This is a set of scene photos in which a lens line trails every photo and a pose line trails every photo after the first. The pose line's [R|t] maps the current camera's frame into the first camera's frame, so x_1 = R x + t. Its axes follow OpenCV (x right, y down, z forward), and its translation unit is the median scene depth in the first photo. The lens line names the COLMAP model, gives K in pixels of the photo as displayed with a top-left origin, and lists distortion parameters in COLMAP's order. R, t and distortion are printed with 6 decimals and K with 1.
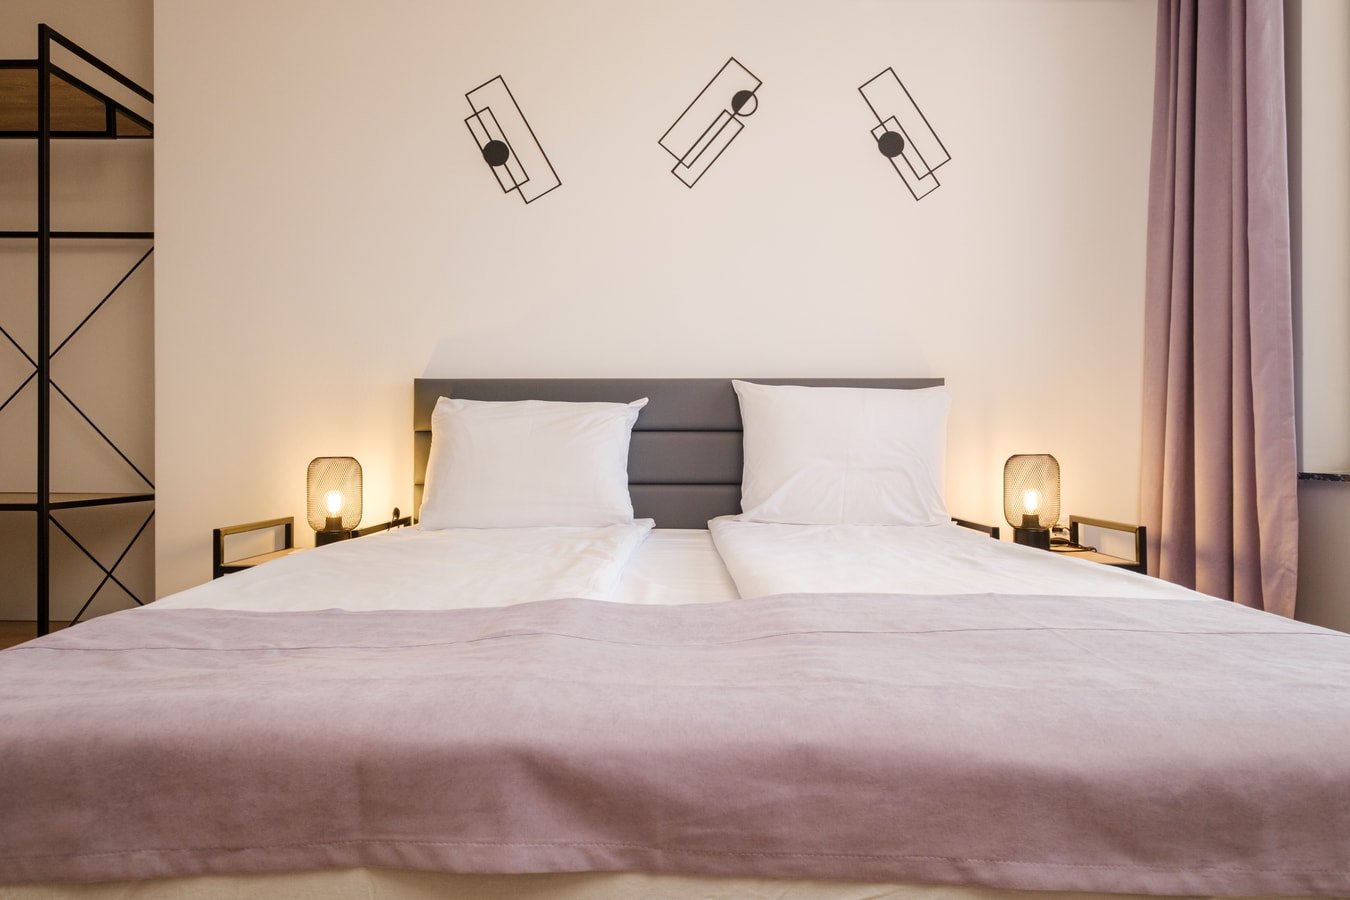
lens RADIAL K [[811.1, 0, 695.5], [0, 811.1, 440.7], [0, 0, 1]] dist [0.001208, -0.000286]
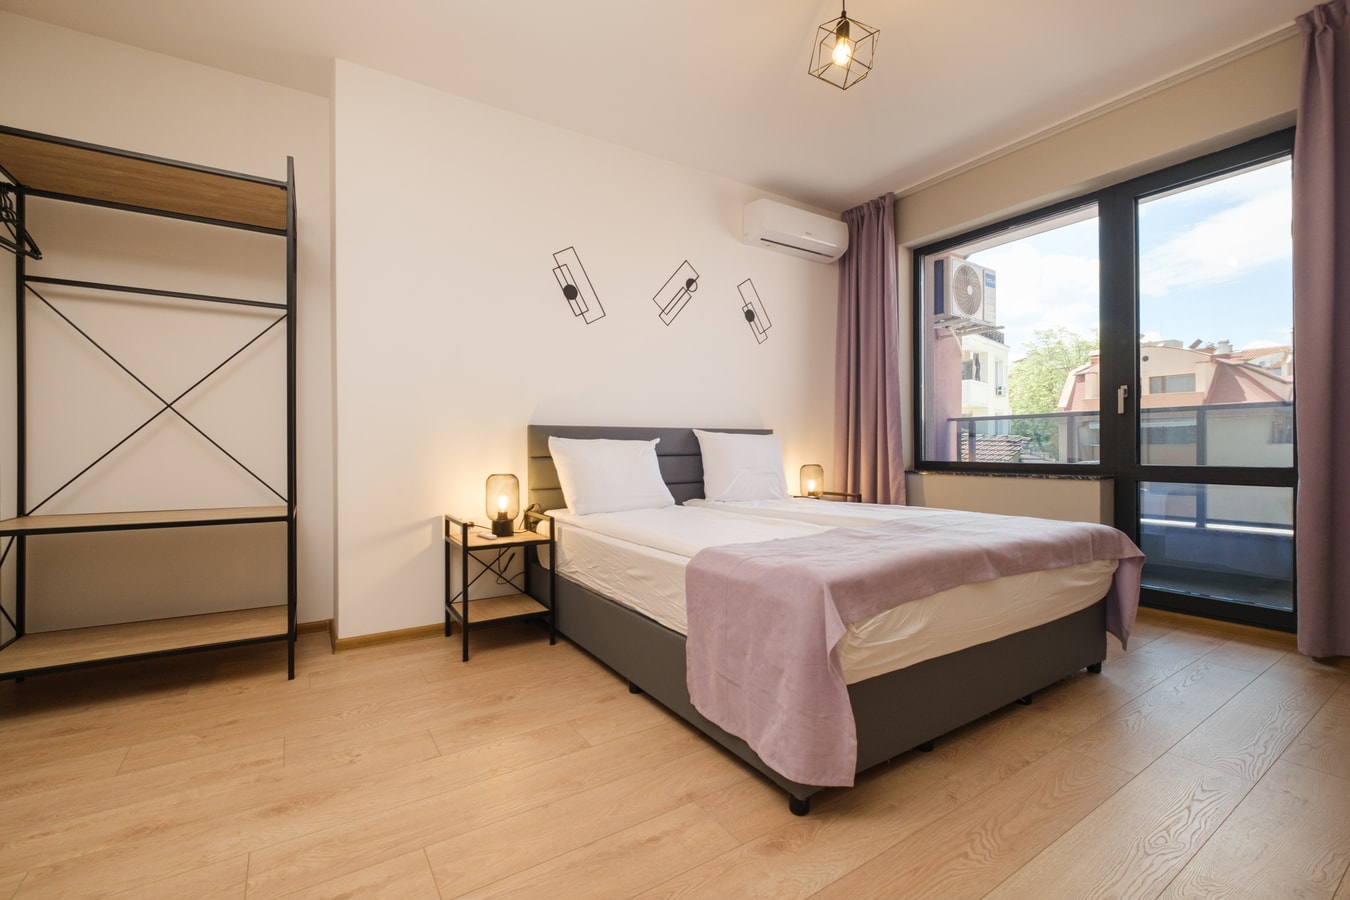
lens RADIAL K [[578.8, 0, 674.0], [0, 578.8, 444.4], [0, 0, 1]] dist [0.003195, -0.004788]
pose [[0.838581, 0.002072, 0.544773, -0.743863], [0.004156, 0.999939, -0.010202, -0.024803], [-0.544761, 0.010819, 0.838522, -0.129365]]
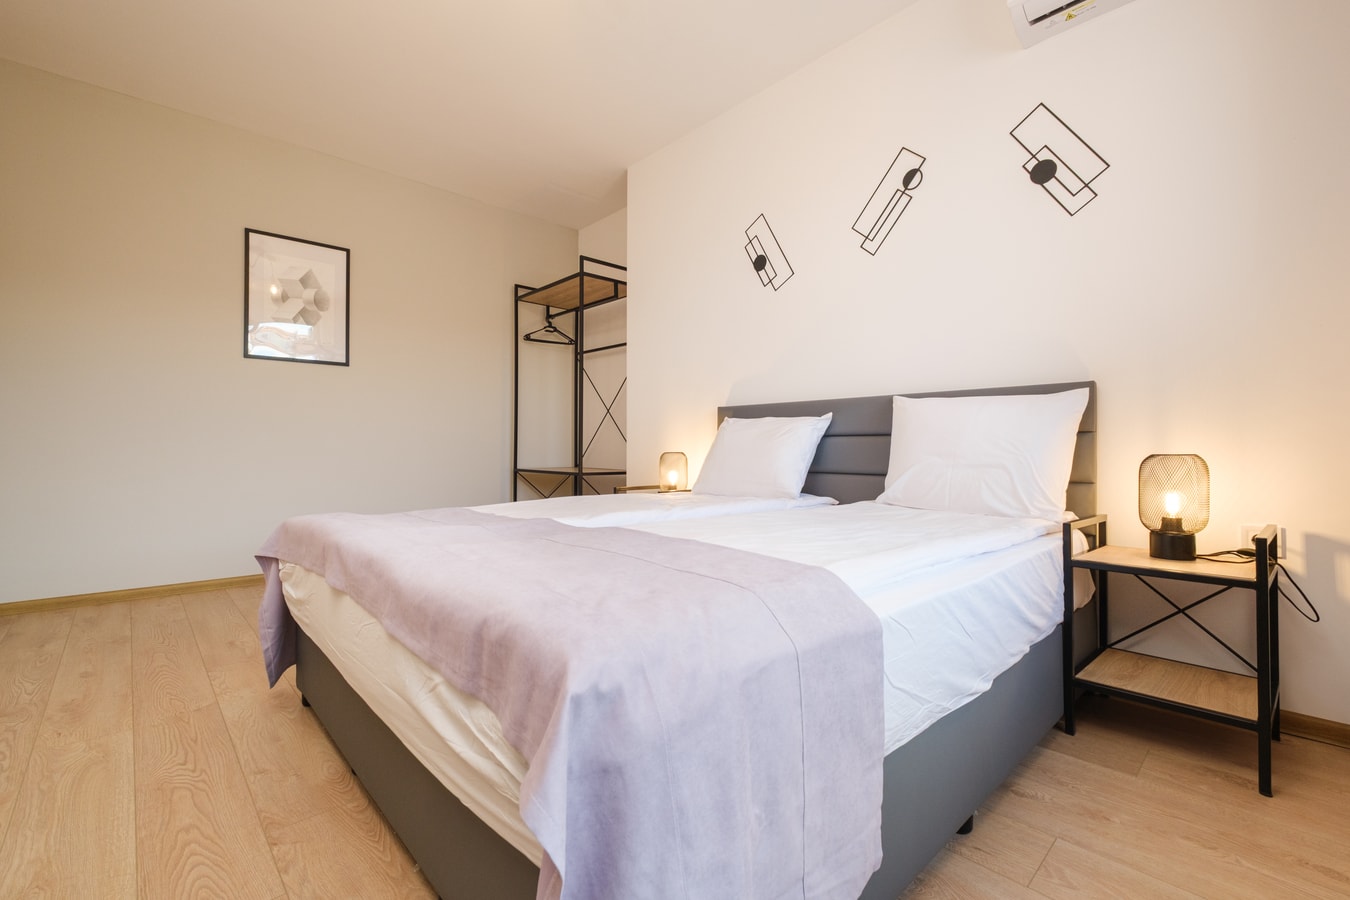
lens RADIAL K [[569.0, 0, 687.7], [0, 569.0, 449.6], [0, 0, 1]] dist [-0.001791, -0.000083]
pose [[0.697728, 0.003233, -0.716355, 0.472176], [0.004525, 0.999950, 0.008920, 0.002143], [0.716348, -0.009465, 0.697679, 0.117146]]
